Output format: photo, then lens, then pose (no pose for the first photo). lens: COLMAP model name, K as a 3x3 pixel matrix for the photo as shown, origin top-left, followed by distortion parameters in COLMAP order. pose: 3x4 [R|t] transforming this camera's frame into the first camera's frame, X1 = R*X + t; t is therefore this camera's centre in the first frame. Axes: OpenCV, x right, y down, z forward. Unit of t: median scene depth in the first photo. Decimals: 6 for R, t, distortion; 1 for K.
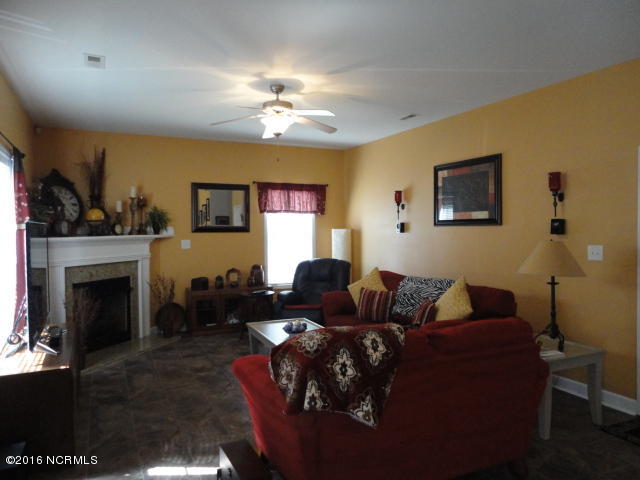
lens RADIAL K [[469.1, 0, 321.5], [0, 469.1, 236.8], [0, 0, 1]] dist [-0.000188, 0.006308]
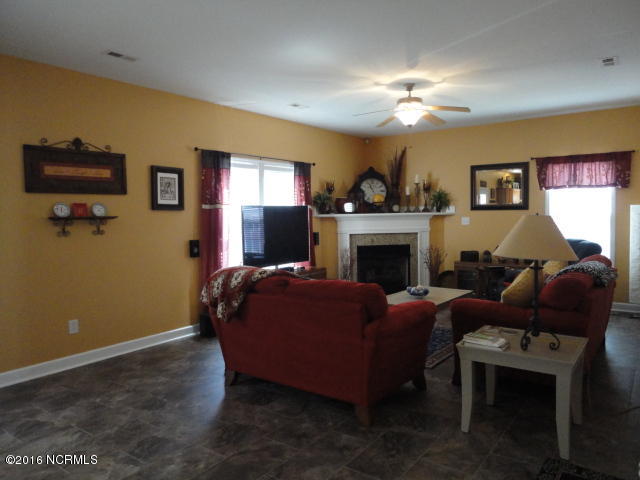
lens RADIAL K [[469.1, 0, 317.3], [0, 469.1, 236.7], [0, 0, 1]] dist [-0.000188, 0.006308]
pose [[0.468024, 0.041932, -0.882720, 0.624742], [-0.004624, 0.998976, 0.045003, 0.005376], [0.883704, -0.016981, 0.467739, 0.176335]]
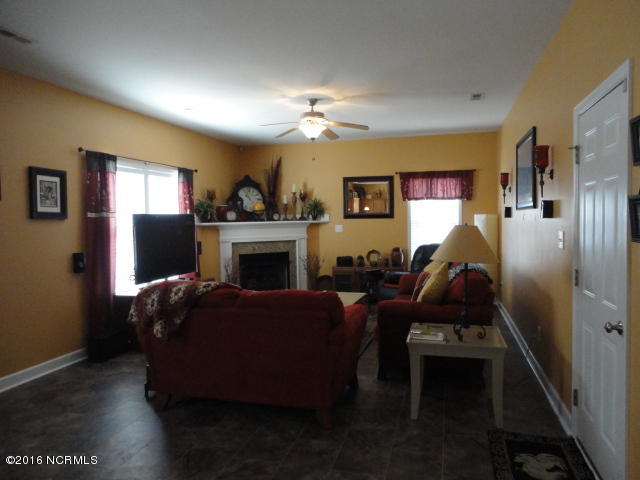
lens RADIAL K [[469.1, 0, 318.8], [0, 469.1, 237.6], [0, 0, 1]] dist [-0.000188, 0.006308]
pose [[0.753791, 0.022307, -0.656735, 0.540593], [-0.002241, 0.999505, 0.031377, 0.001683], [0.657110, -0.022181, 0.753468, 0.055473]]
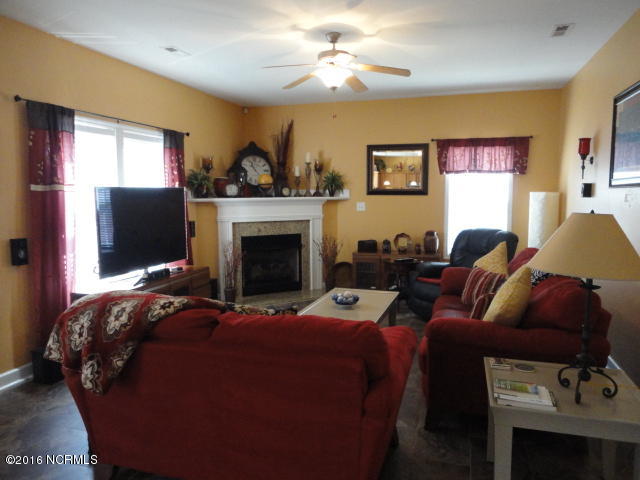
lens RADIAL K [[469.1, 0, 317.5], [0, 469.1, 235.4], [0, 0, 1]] dist [-0.000188, 0.006308]
pose [[0.732768, 0.066464, -0.677225, 0.386153], [-0.013947, 0.996477, 0.082704, -0.005300], [0.680336, -0.051158, 0.731113, 0.214584]]
